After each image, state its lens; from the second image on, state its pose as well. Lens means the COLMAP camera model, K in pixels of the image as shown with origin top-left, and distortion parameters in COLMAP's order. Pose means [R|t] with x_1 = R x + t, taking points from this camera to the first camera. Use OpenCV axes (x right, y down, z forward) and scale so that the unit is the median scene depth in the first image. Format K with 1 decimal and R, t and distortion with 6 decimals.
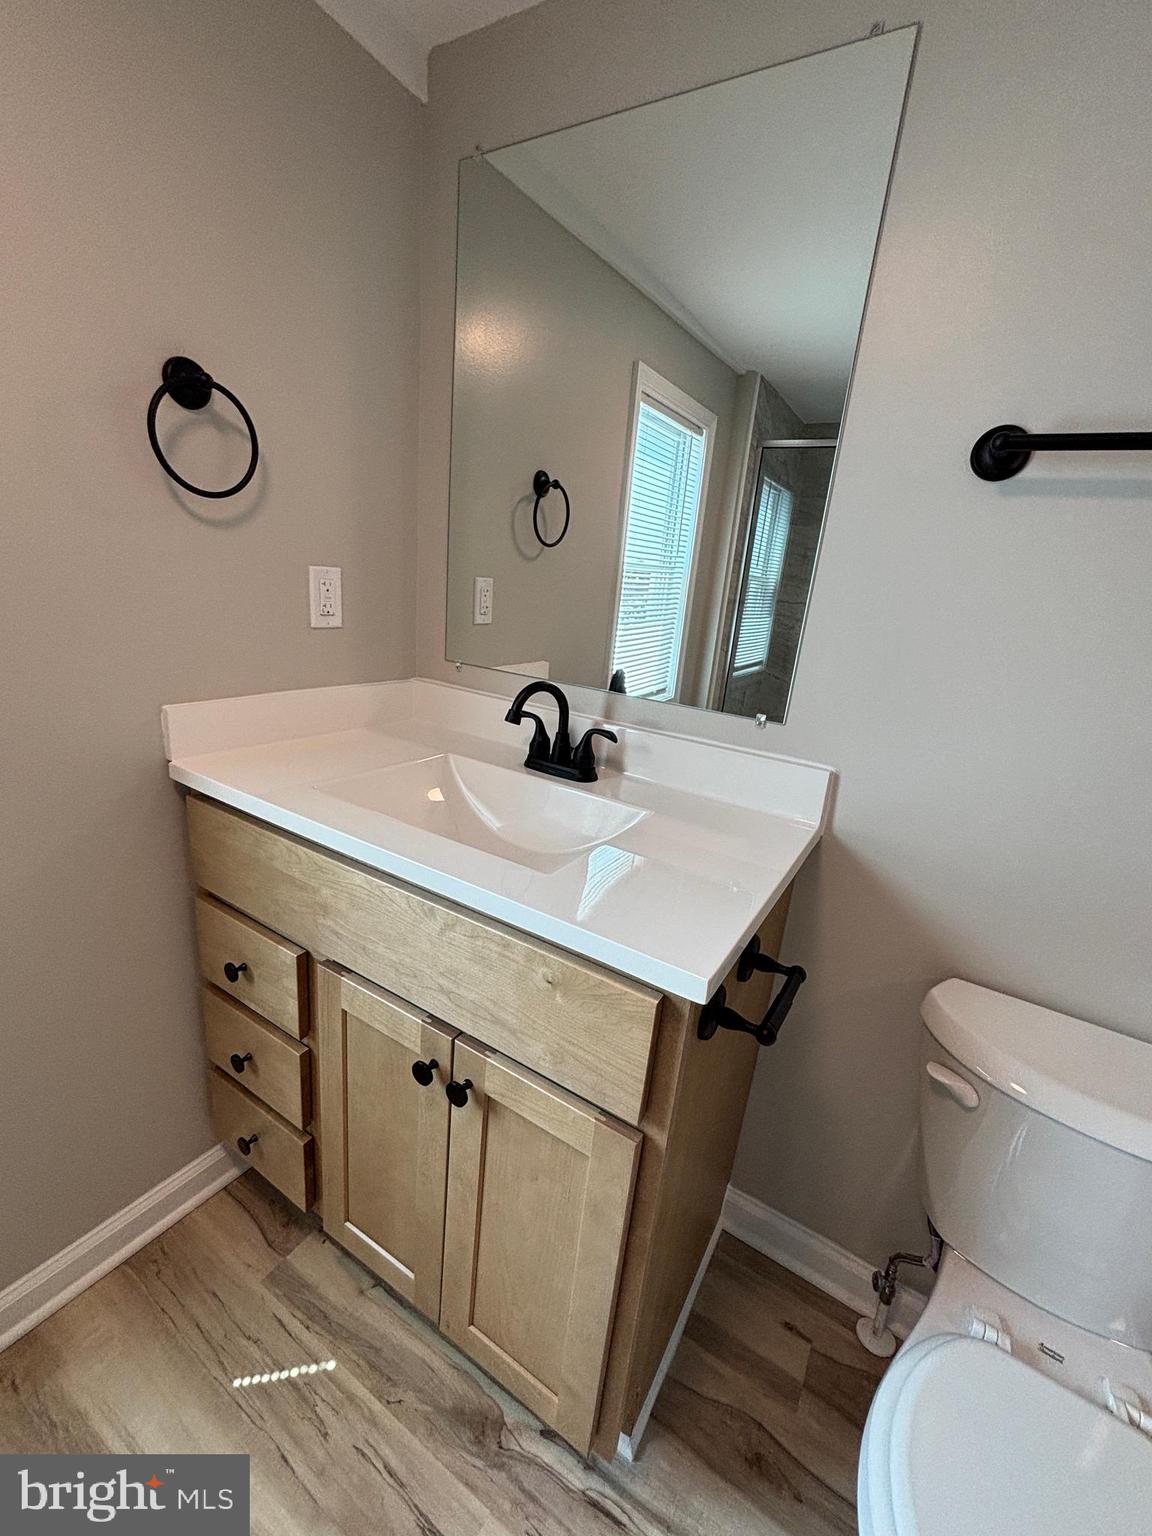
lens RADIAL K [[628.3, 0, 576.0], [0, 628.3, 768.0], [0, 0, 1]] dist [0.000997, 0.000388]
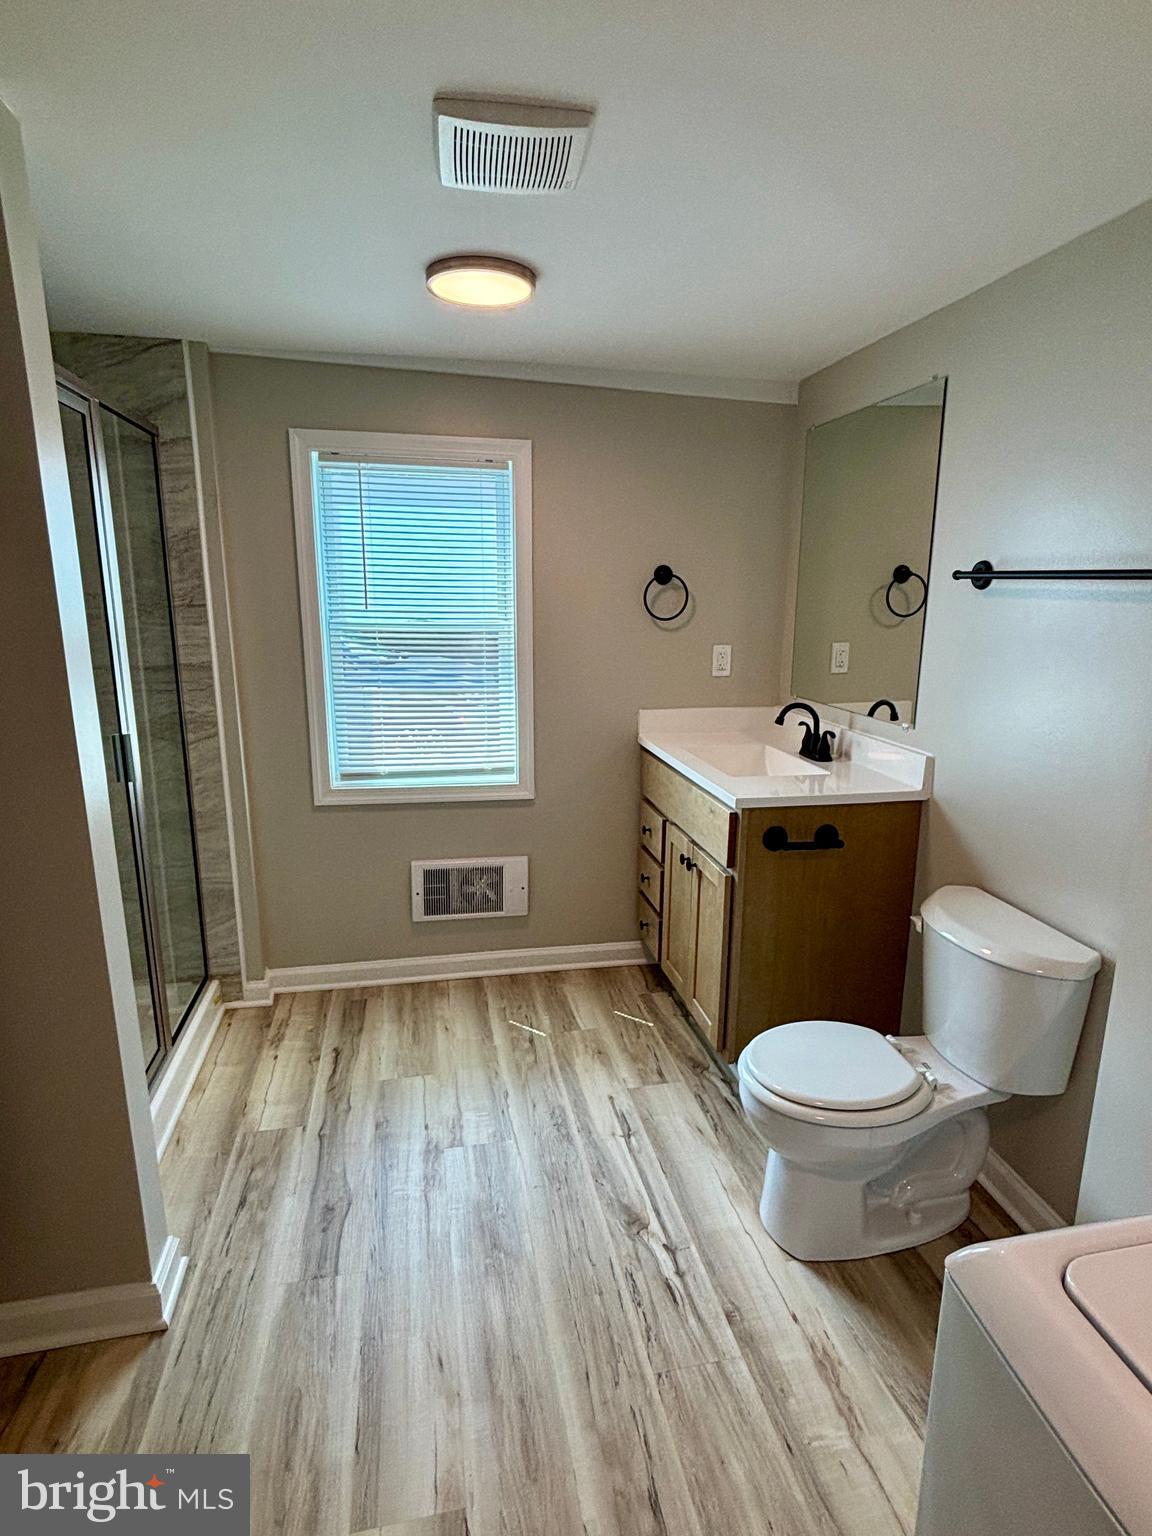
lens RADIAL K [[802.1, 0, 576.0], [0, 802.1, 768.0], [0, 0, 1]] dist [-0.000517, -0.000045]
pose [[0.671579, 0.071143, -0.737510, 1.315594], [-0.158441, 0.986144, -0.049150, 0.281649], [0.723794, 0.149860, 0.673545, -1.068661]]
